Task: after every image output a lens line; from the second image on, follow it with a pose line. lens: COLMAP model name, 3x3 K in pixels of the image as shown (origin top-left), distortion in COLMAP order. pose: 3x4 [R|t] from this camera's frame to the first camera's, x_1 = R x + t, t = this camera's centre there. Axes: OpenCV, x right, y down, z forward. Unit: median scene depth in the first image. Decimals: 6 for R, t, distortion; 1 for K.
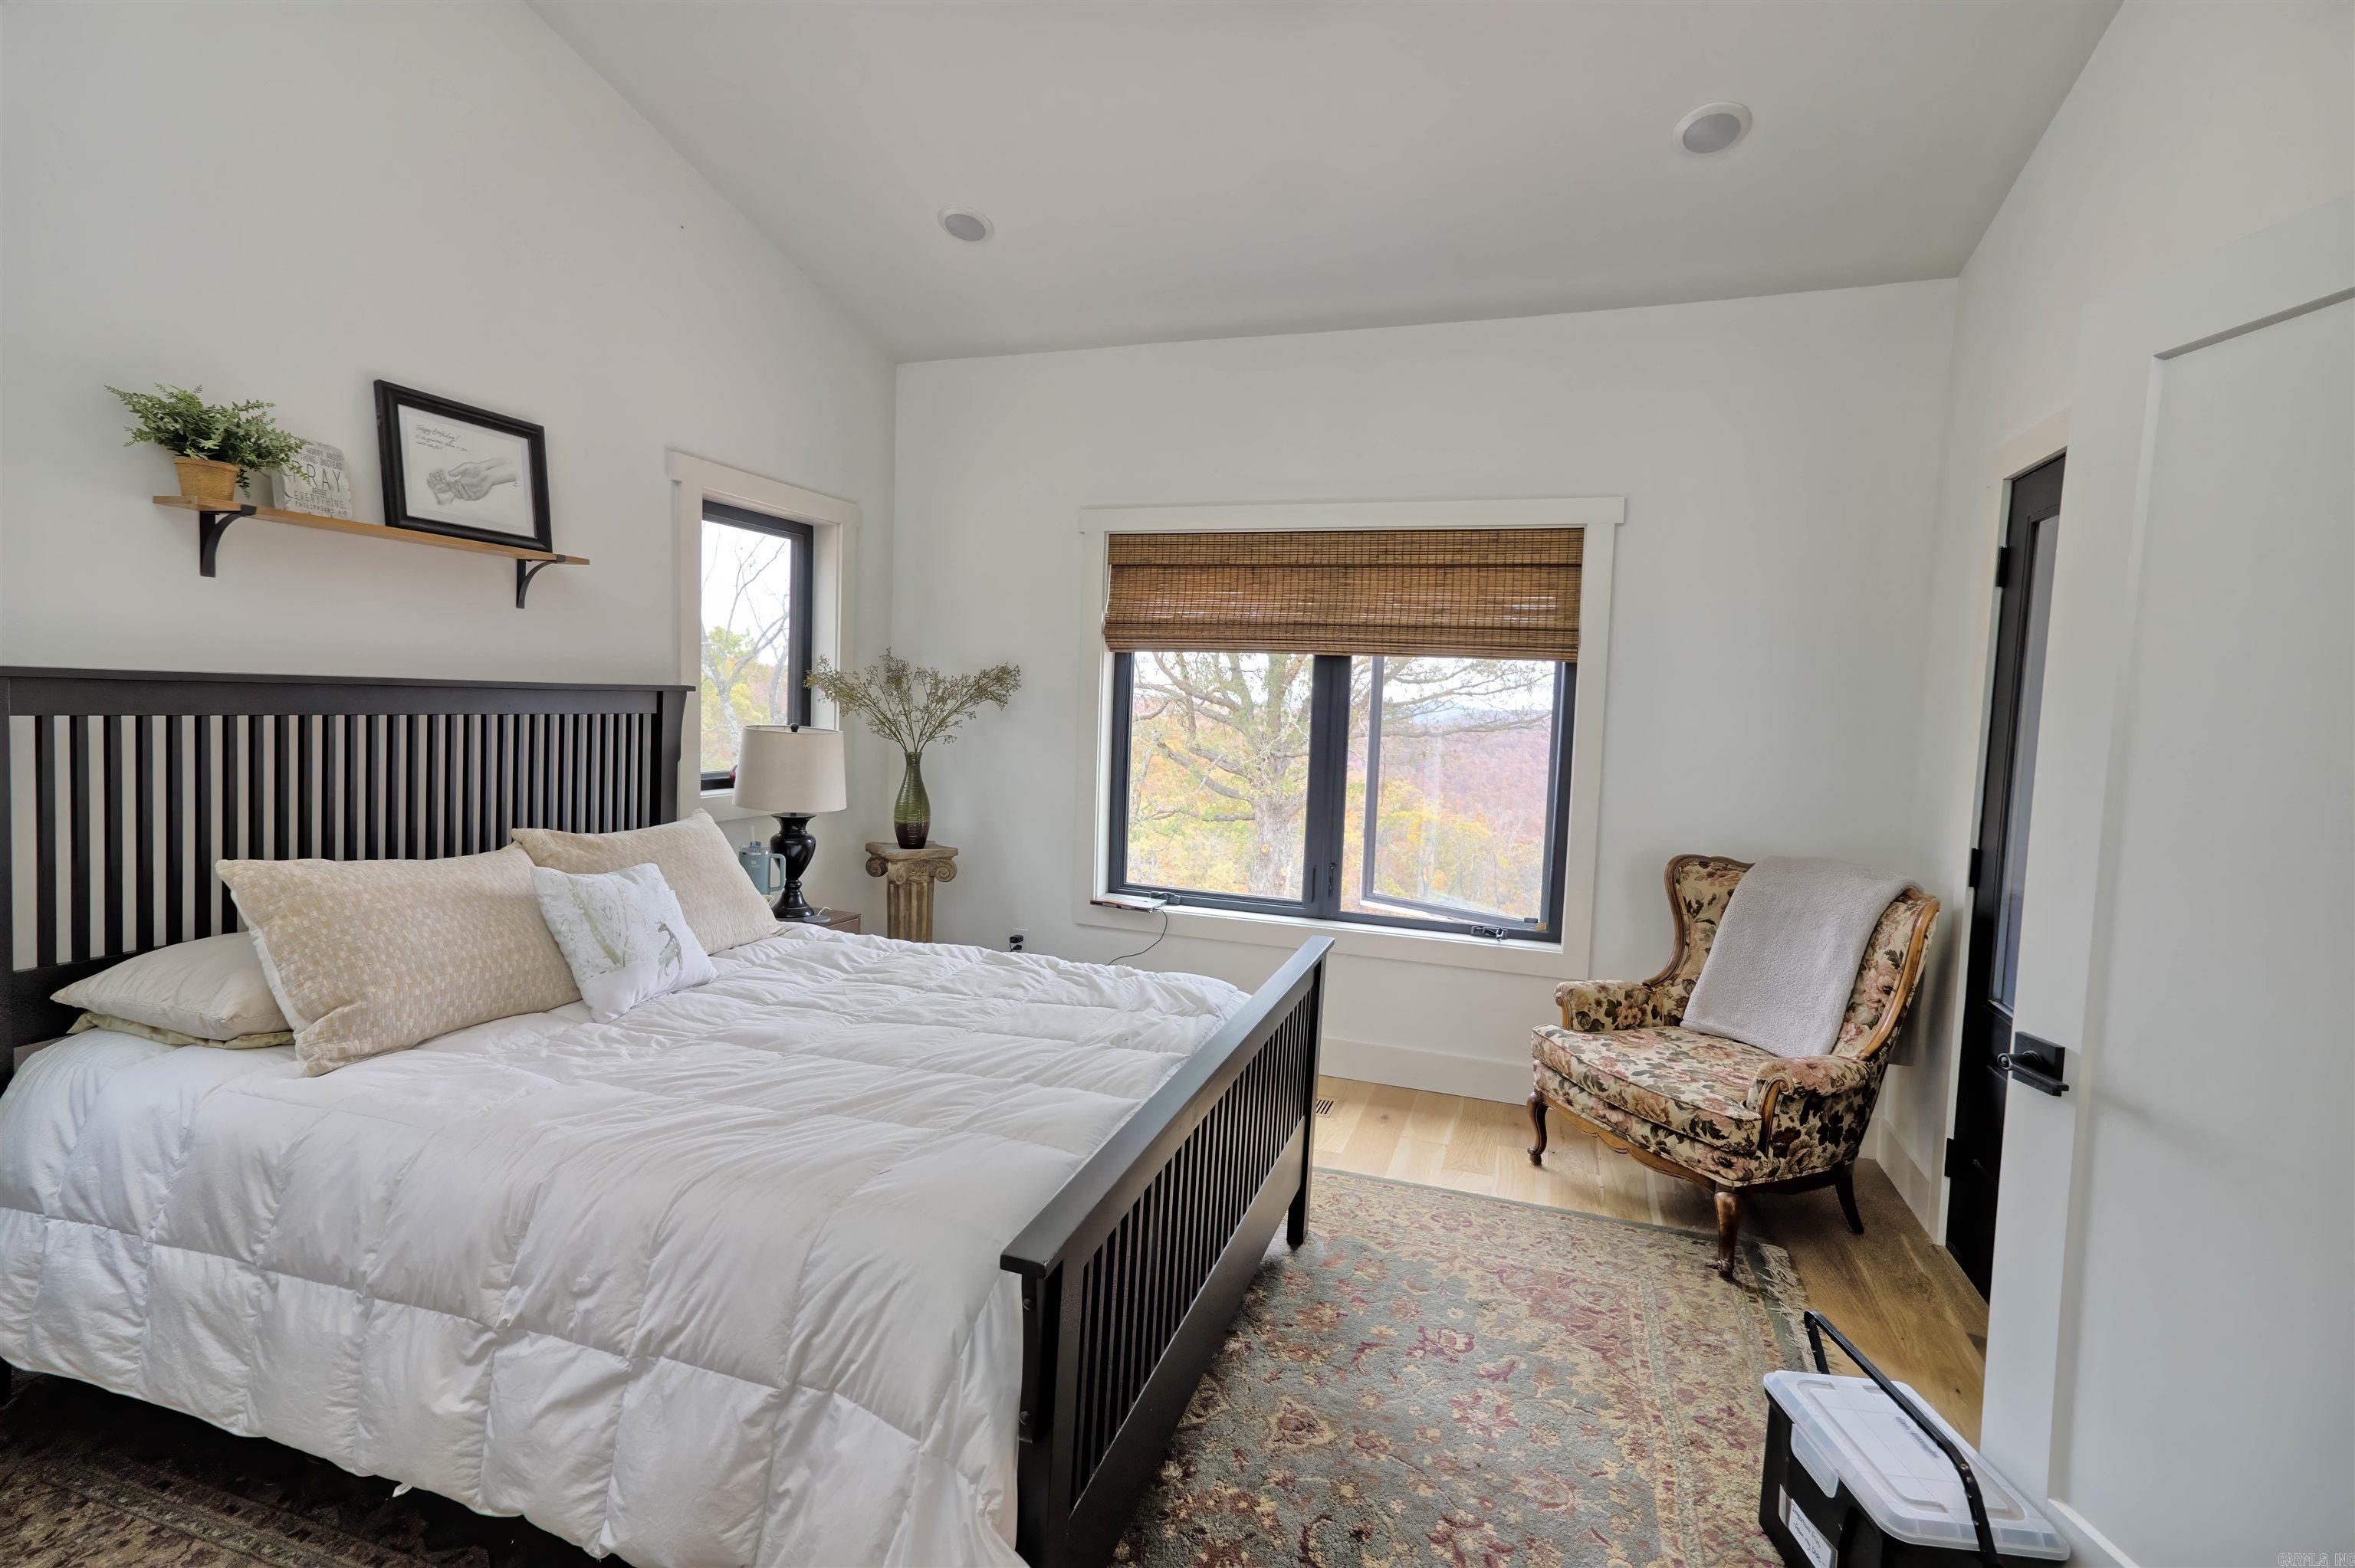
lens RADIAL K [[1074.1, 0, 1191.7], [0, 1074.1, 776.5], [0, 0, 1]] dist [0.000830, 0.002508]
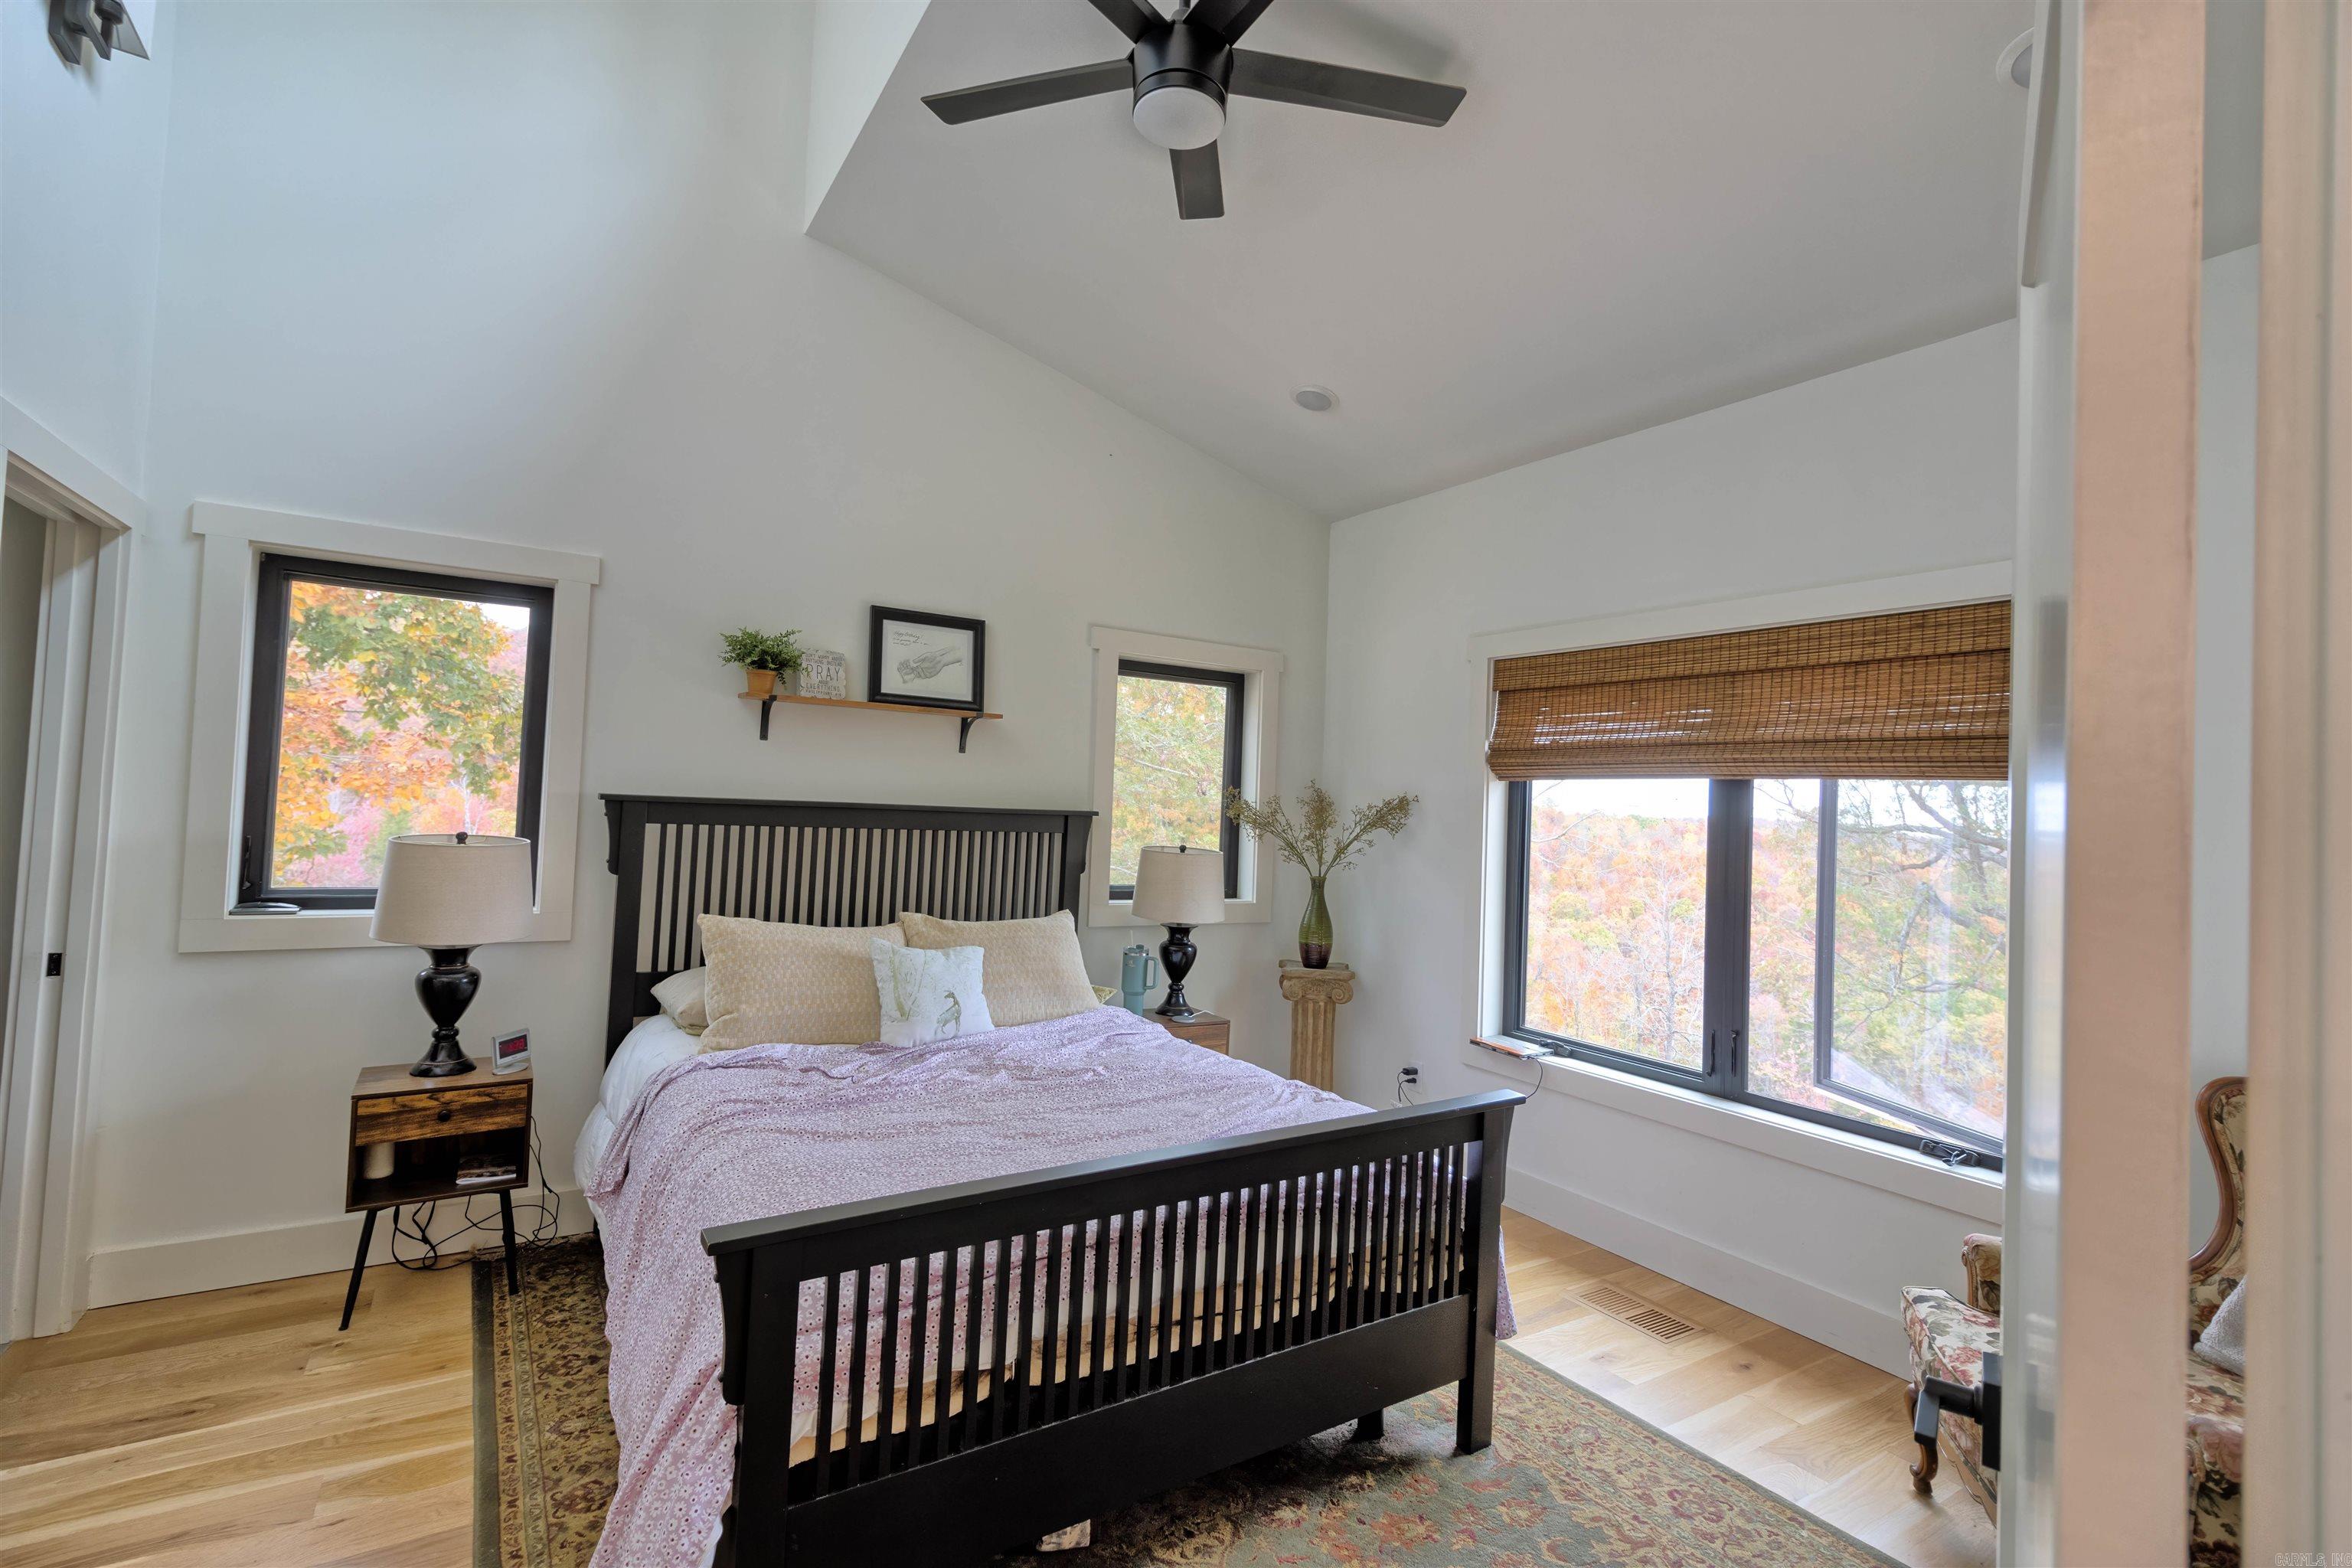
lens RADIAL K [[1072.8, 0, 1187.6], [0, 1072.8, 782.0], [0, 0, 1]] dist [0.000830, 0.002508]
pose [[0.786837, -0.016290, -0.616946, 0.344538], [-0.060273, 0.992845, -0.103085, 0.001843], [0.614211, 0.118297, 0.780225, 0.092921]]
